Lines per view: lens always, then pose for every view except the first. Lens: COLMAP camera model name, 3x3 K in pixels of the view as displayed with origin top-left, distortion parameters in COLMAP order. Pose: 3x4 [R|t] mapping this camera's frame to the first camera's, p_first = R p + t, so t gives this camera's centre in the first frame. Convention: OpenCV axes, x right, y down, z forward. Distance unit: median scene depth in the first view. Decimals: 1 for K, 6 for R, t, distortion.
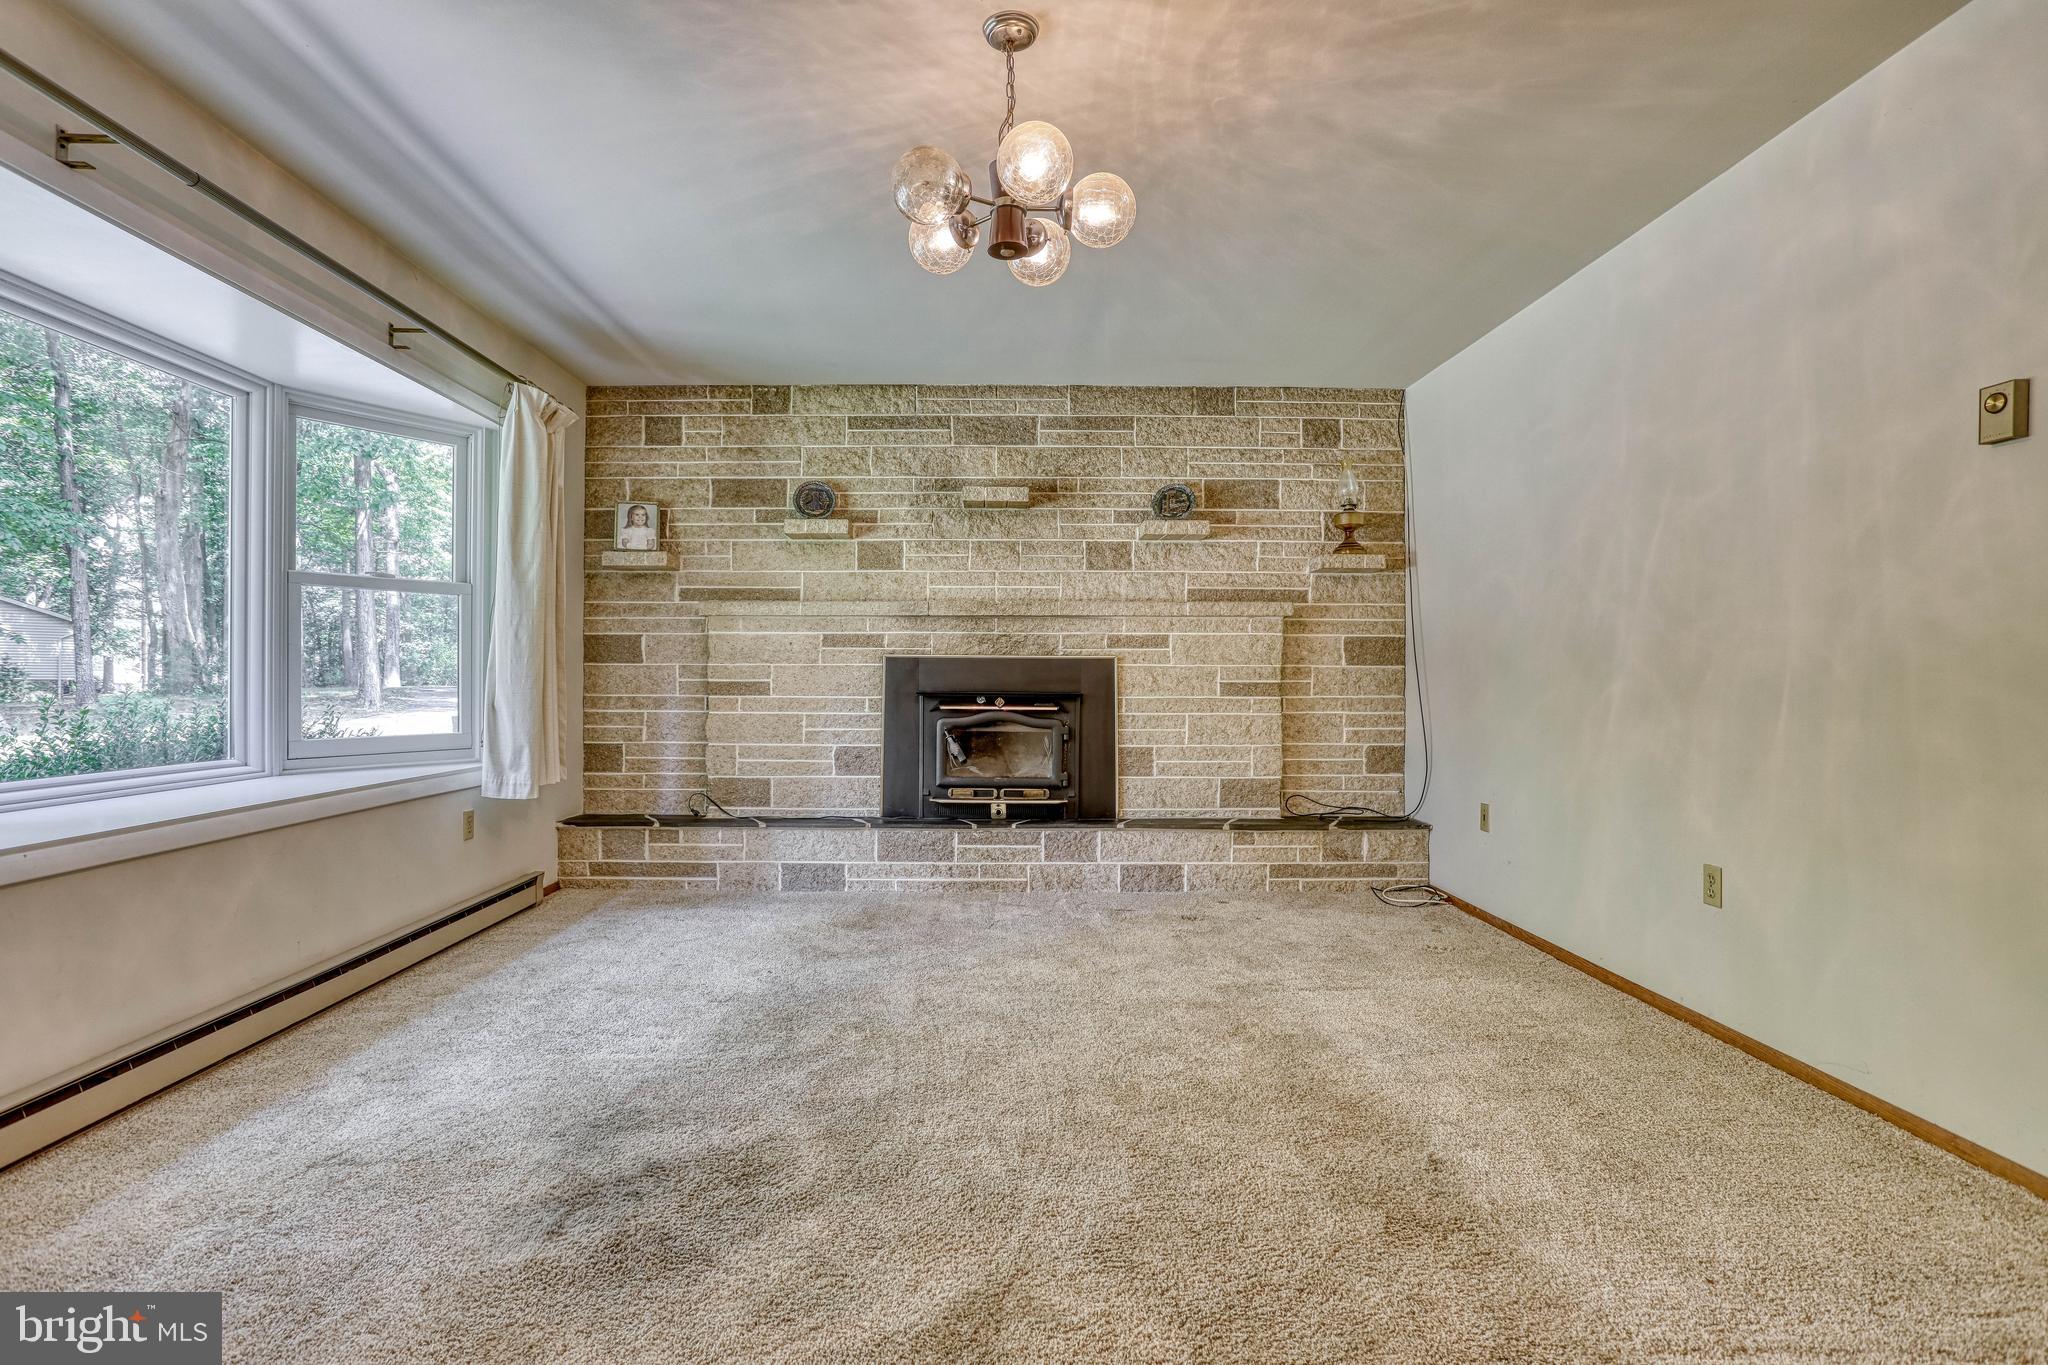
lens RADIAL K [[988.5, 0, 994.3], [0, 988.5, 682.4], [0, 0, 1]] dist [-0.051273, 0.021333]
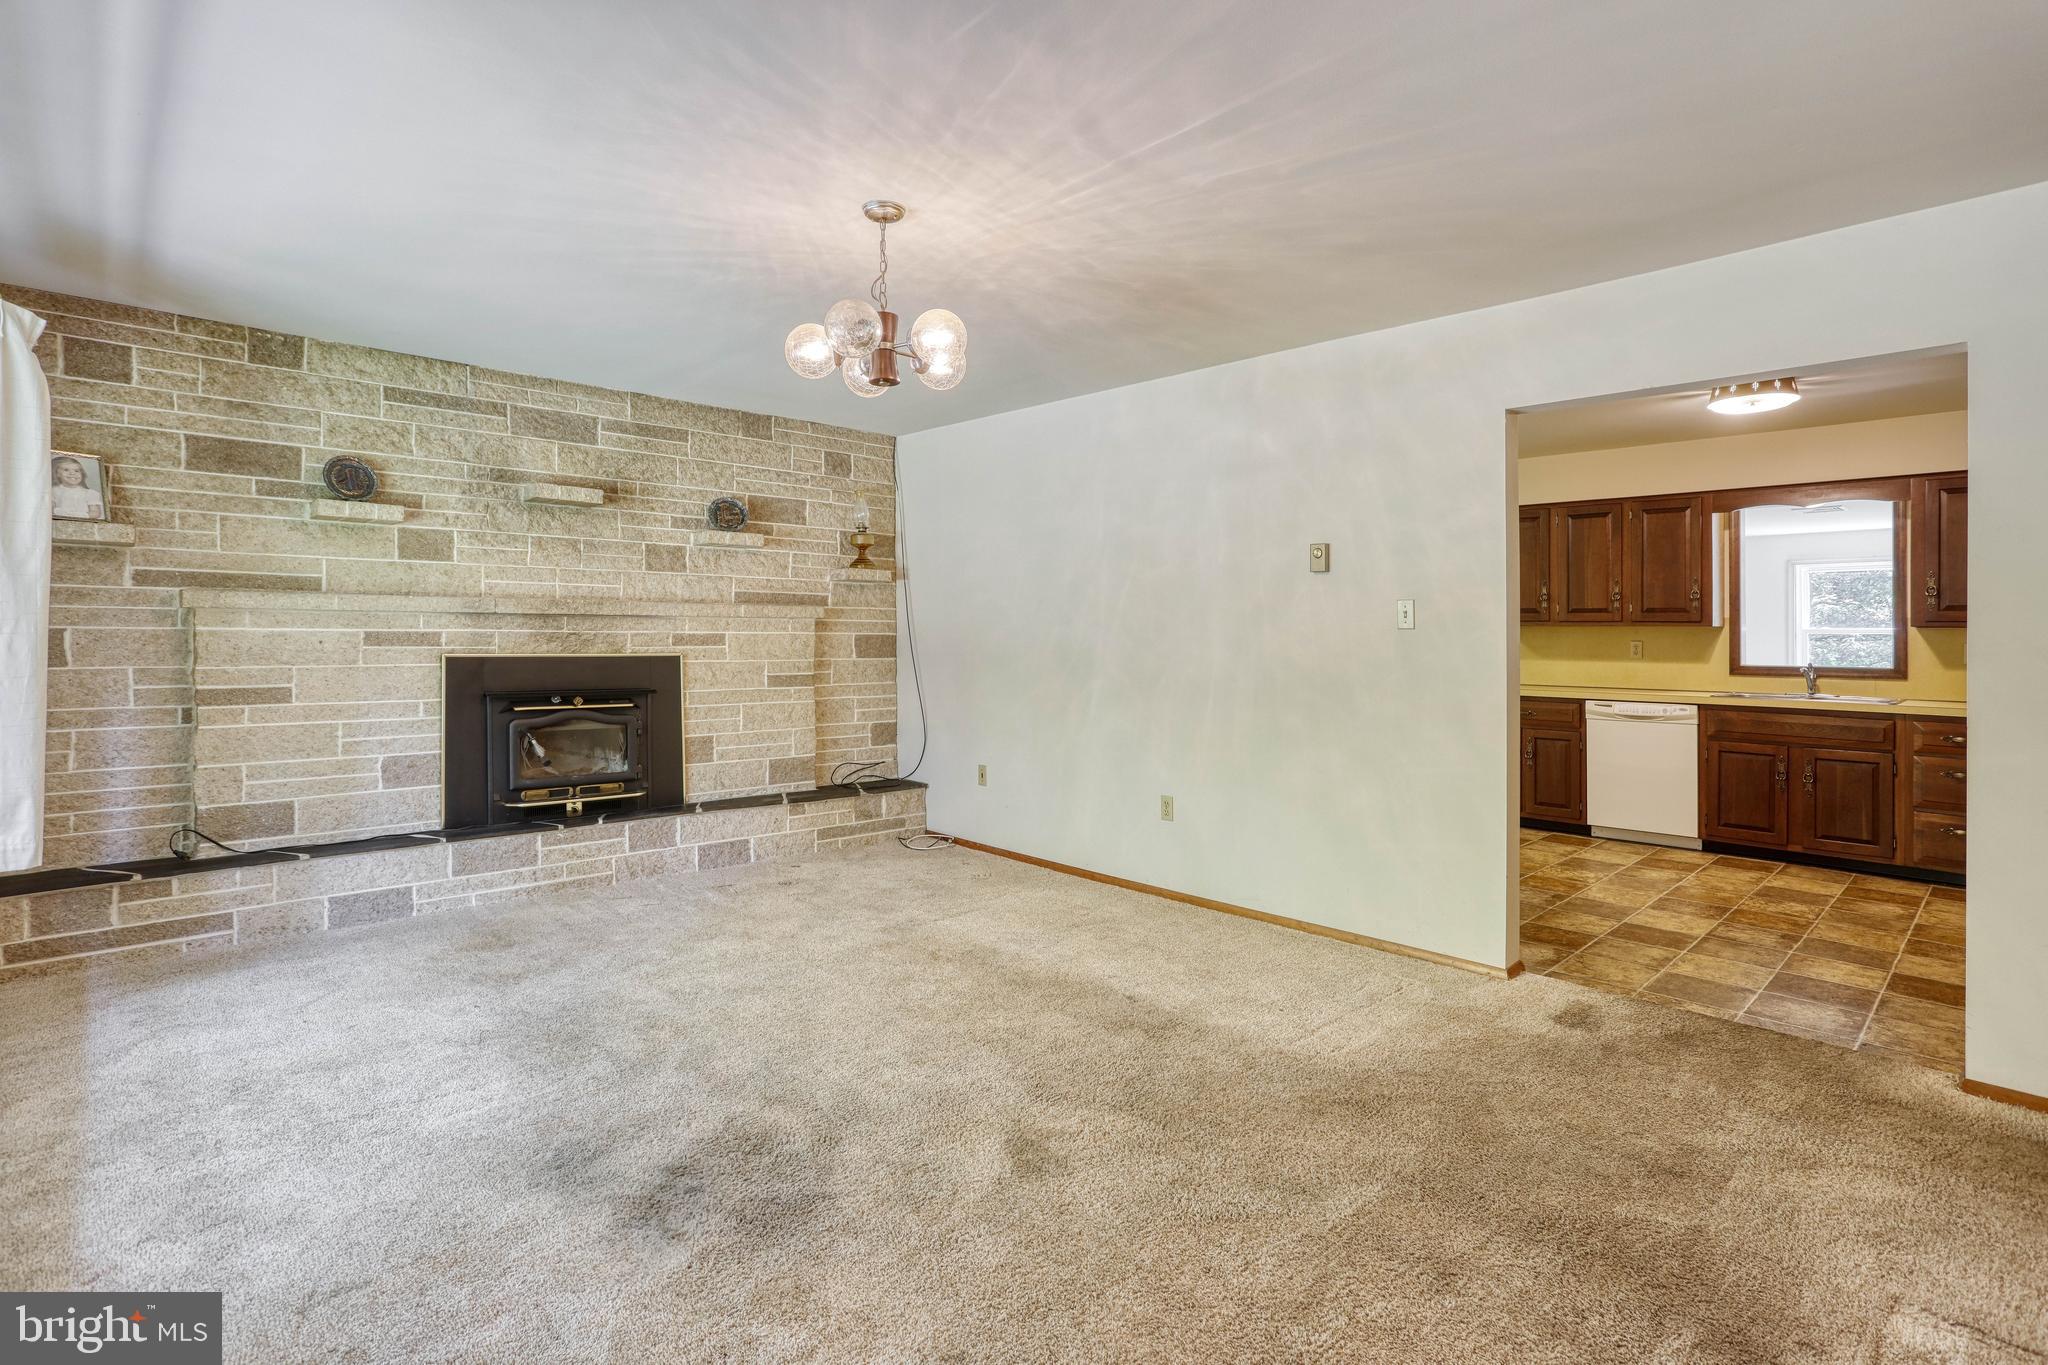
lens RADIAL K [[988.5, 0, 1021.7], [0, 988.5, 624.4], [0, 0, 1]] dist [-0.051273, 0.021333]
pose [[0.732663, 0.010620, 0.680509, -0.348415], [-0.003591, 0.999925, -0.011738, -0.049067], [-0.680583, 0.006156, 0.732646, -0.039173]]
